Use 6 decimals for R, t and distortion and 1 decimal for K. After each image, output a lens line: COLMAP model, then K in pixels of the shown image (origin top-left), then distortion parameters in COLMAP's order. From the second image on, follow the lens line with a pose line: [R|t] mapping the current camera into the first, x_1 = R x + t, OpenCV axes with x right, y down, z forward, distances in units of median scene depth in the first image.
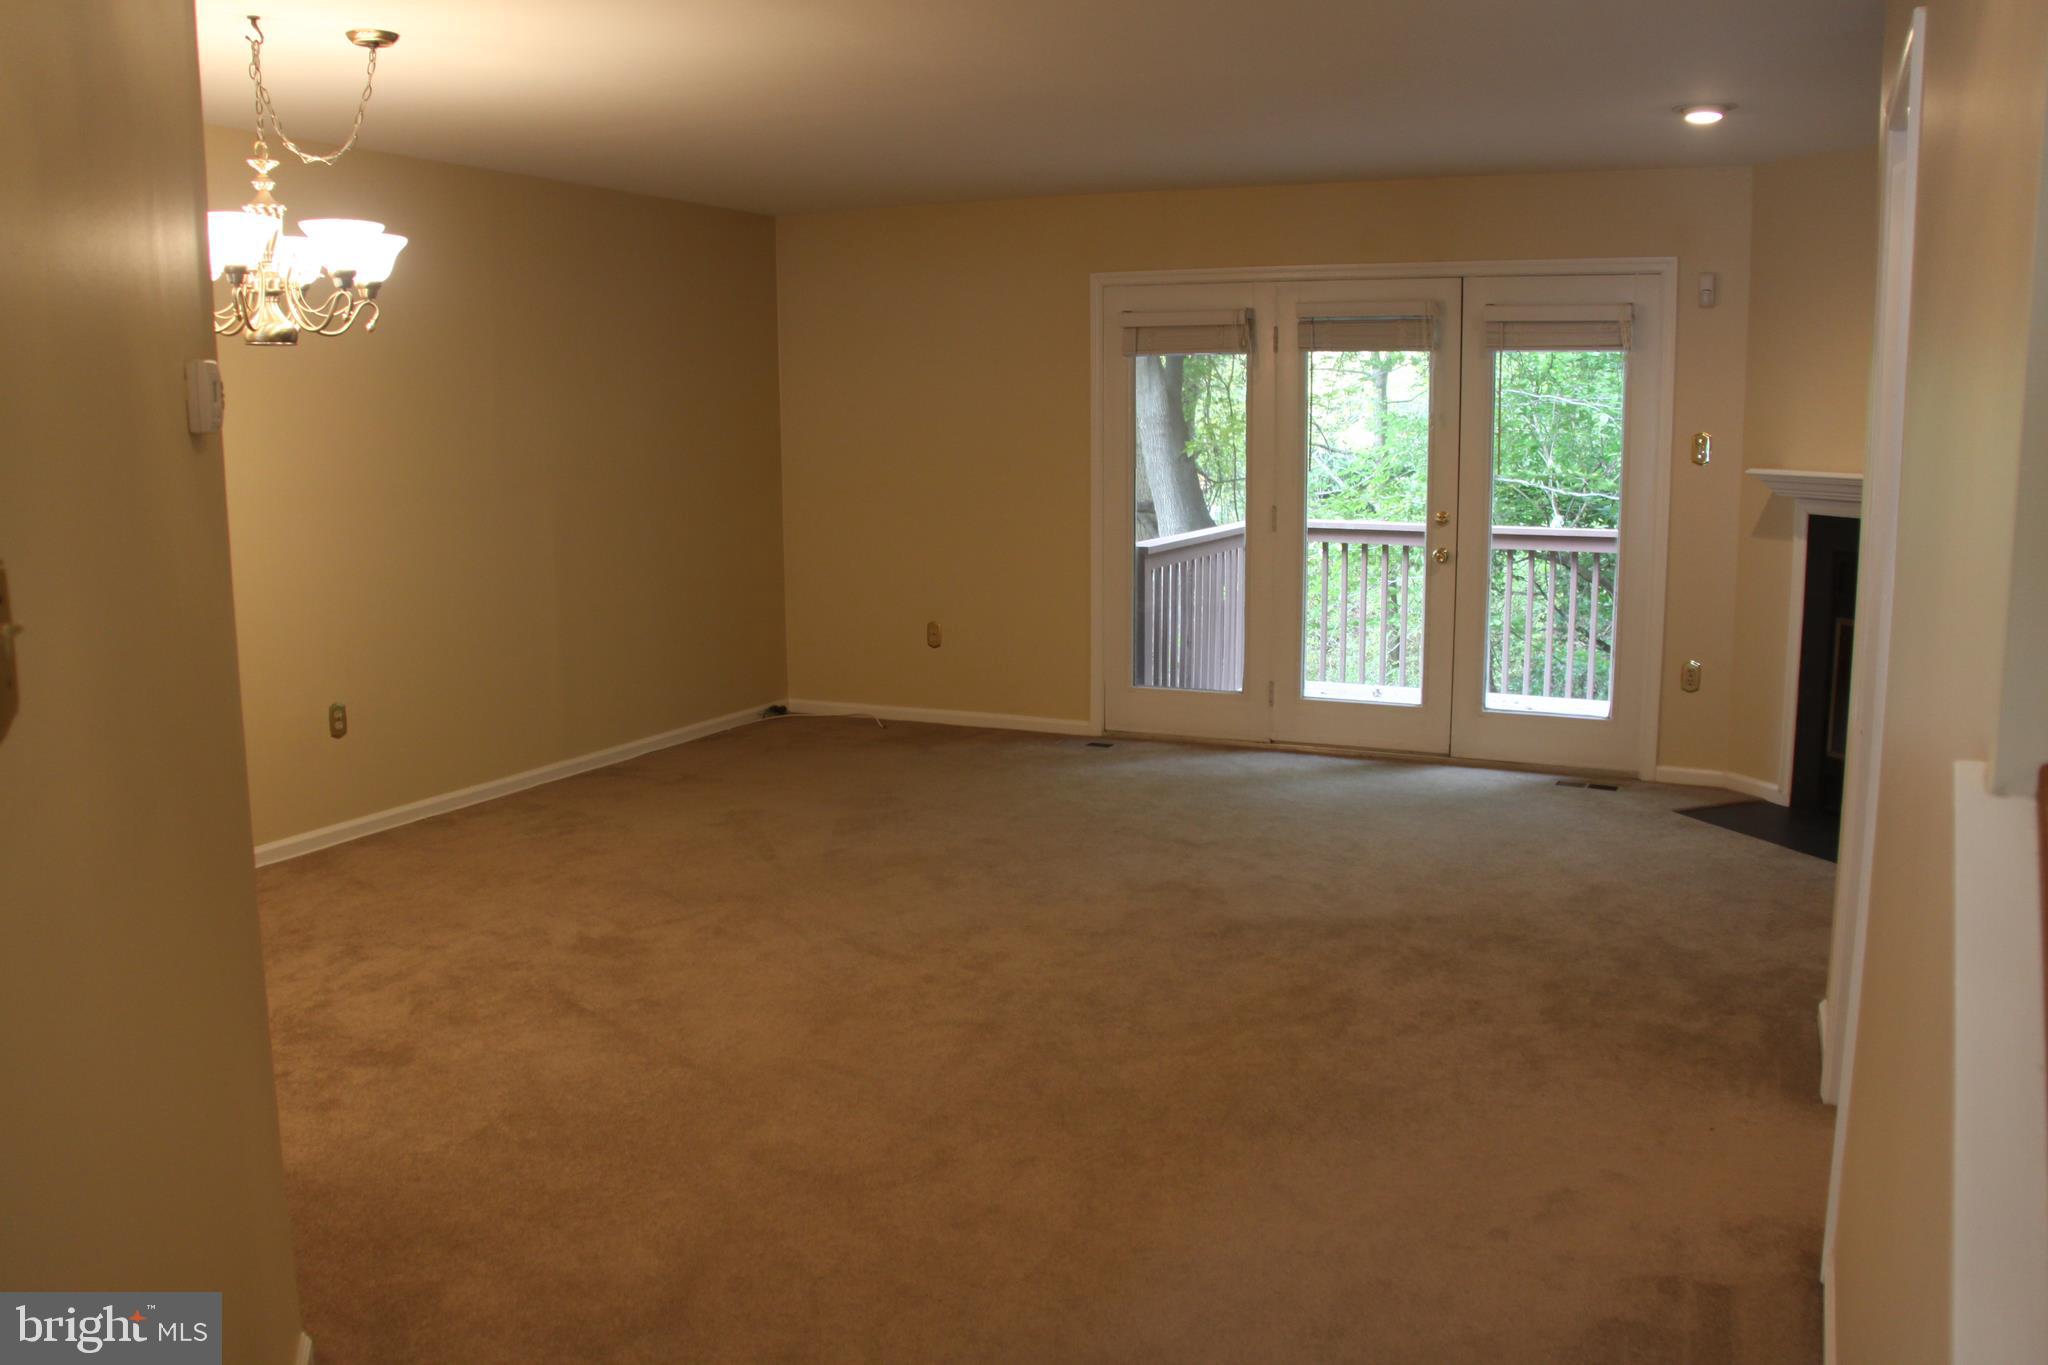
lens RADIAL K [[1686.4, 0, 1040.6], [0, 1686.4, 690.7], [0, 0, 1]] dist [-0.191533, 0.137692]
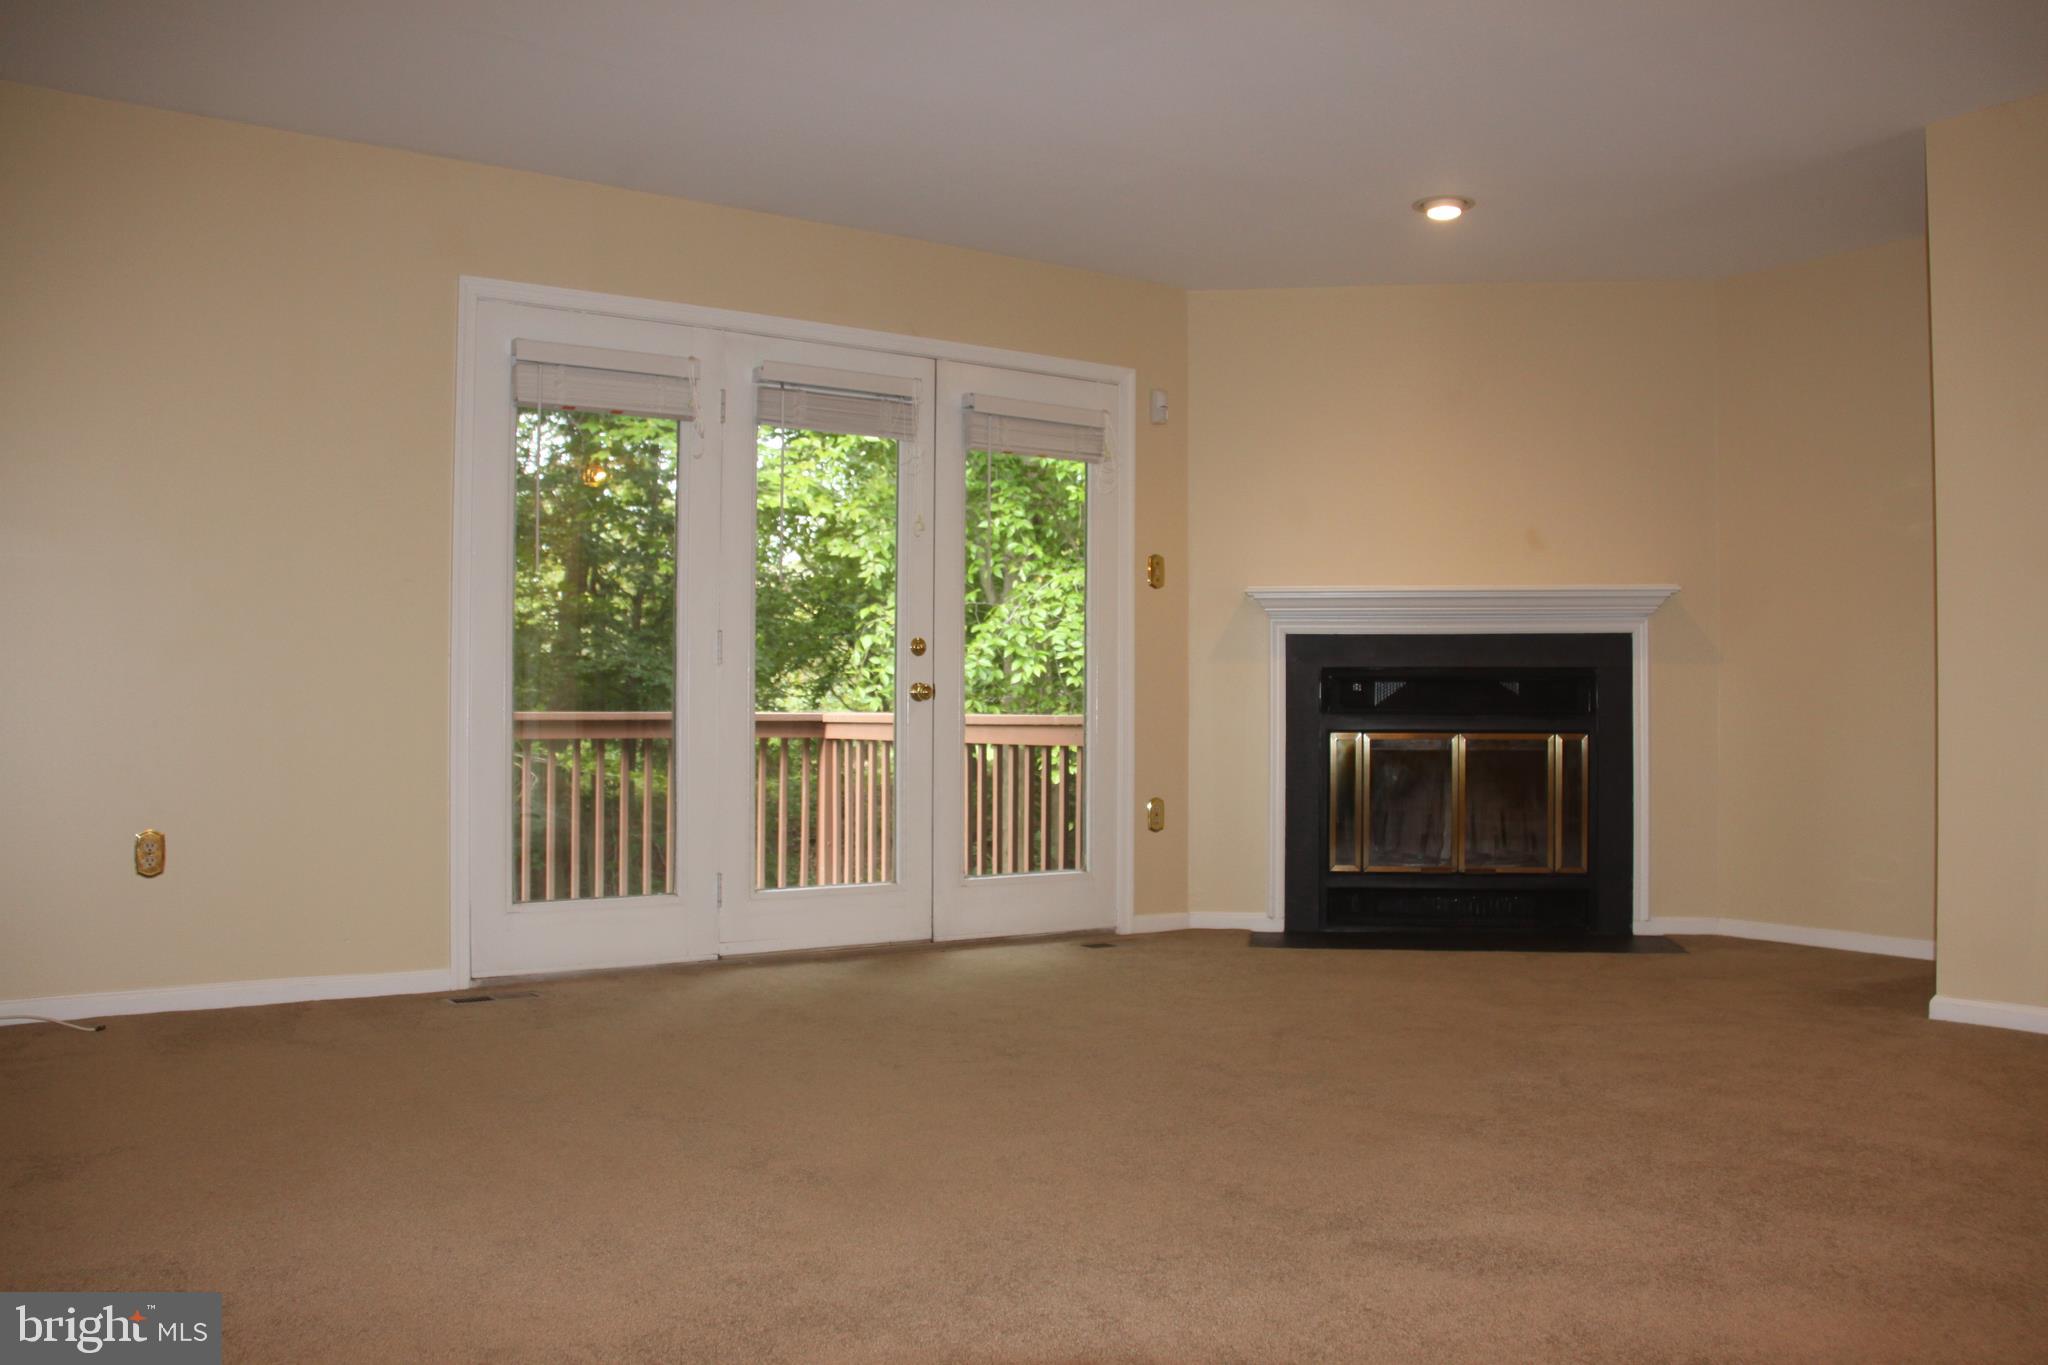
lens RADIAL K [[1686.4, 0, 1040.6], [0, 1686.4, 690.7], [0, 0, 1]] dist [-0.191533, 0.137692]
pose [[0.503375, 0.021035, 0.863812, -0.429767], [0.139433, 0.984624, -0.105229, 0.012233], [-0.852744, 0.173414, 0.492702, 0.539699]]
